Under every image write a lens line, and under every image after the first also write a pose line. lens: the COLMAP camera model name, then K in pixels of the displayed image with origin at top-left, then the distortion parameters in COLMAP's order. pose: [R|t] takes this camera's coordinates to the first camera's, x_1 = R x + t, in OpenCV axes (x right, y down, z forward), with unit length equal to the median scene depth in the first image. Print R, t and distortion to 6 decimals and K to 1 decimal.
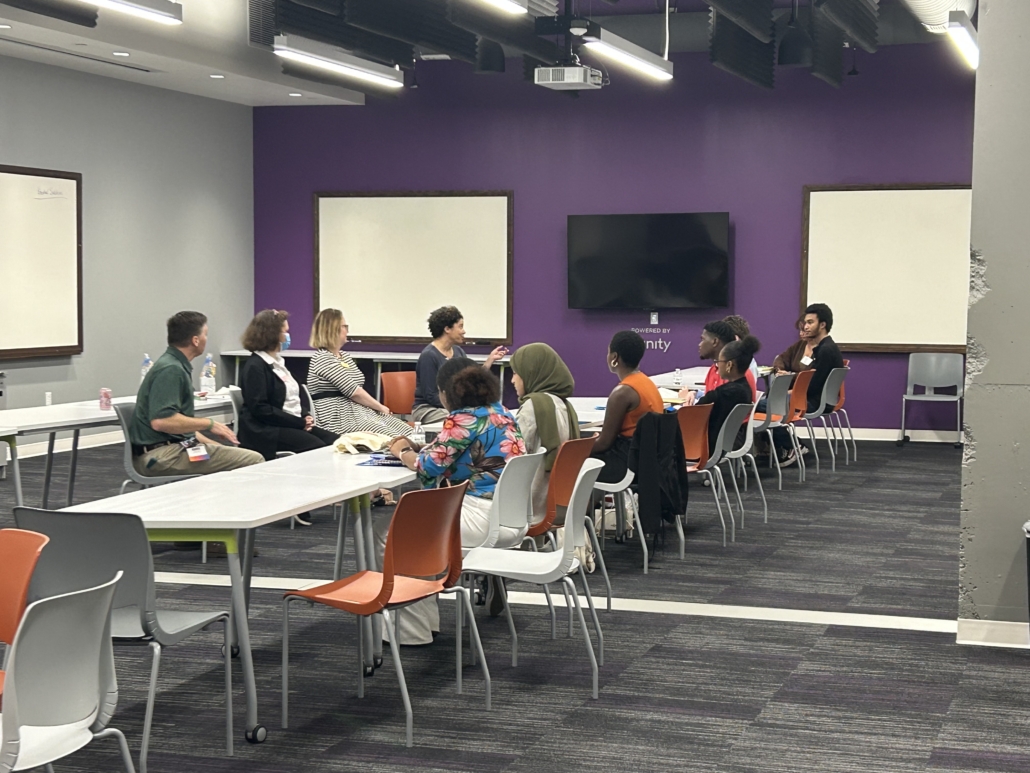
lens RADIAL K [[1901.3, 0, 515.9], [0, 1901.3, 387.2], [0, 0, 1]] dist [0.093720, 0.000000]
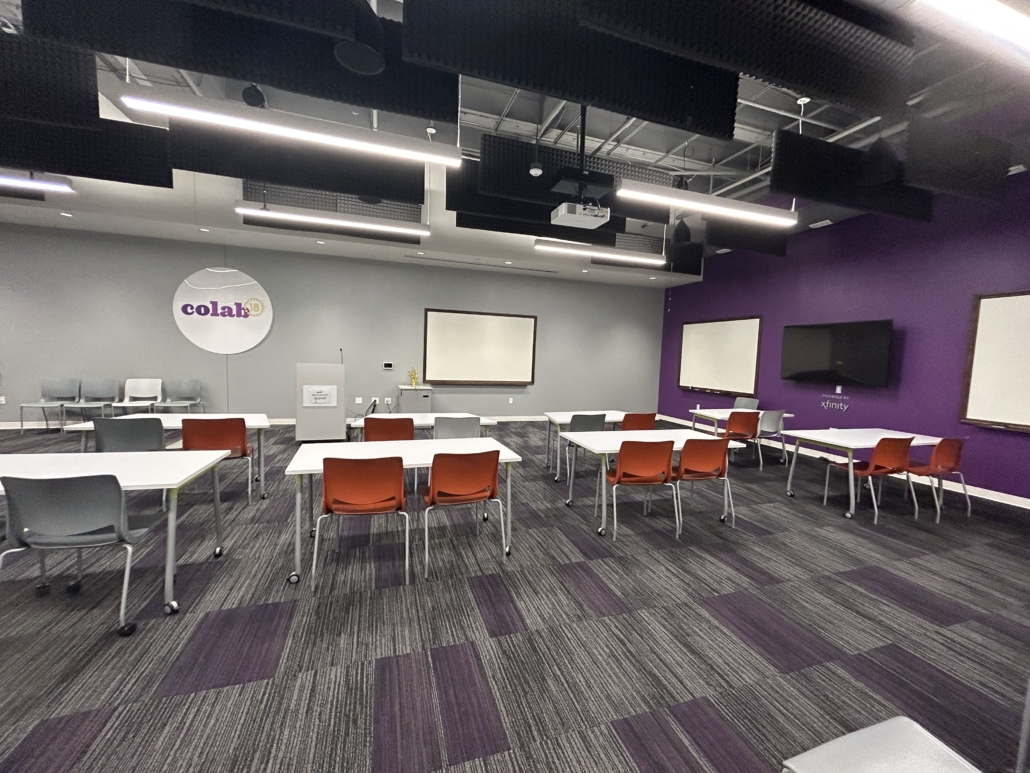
lens RADIAL K [[410.2, 0, 514.5], [0, 410.2, 382.2], [0, 0, 1]] dist [0.002116, -0.000271]
pose [[0.593717, 0.069572, -0.801661, 0.208063], [-0.070650, 0.996915, 0.034193, -0.038711], [0.801566, 0.036336, 0.596801, 0.644500]]
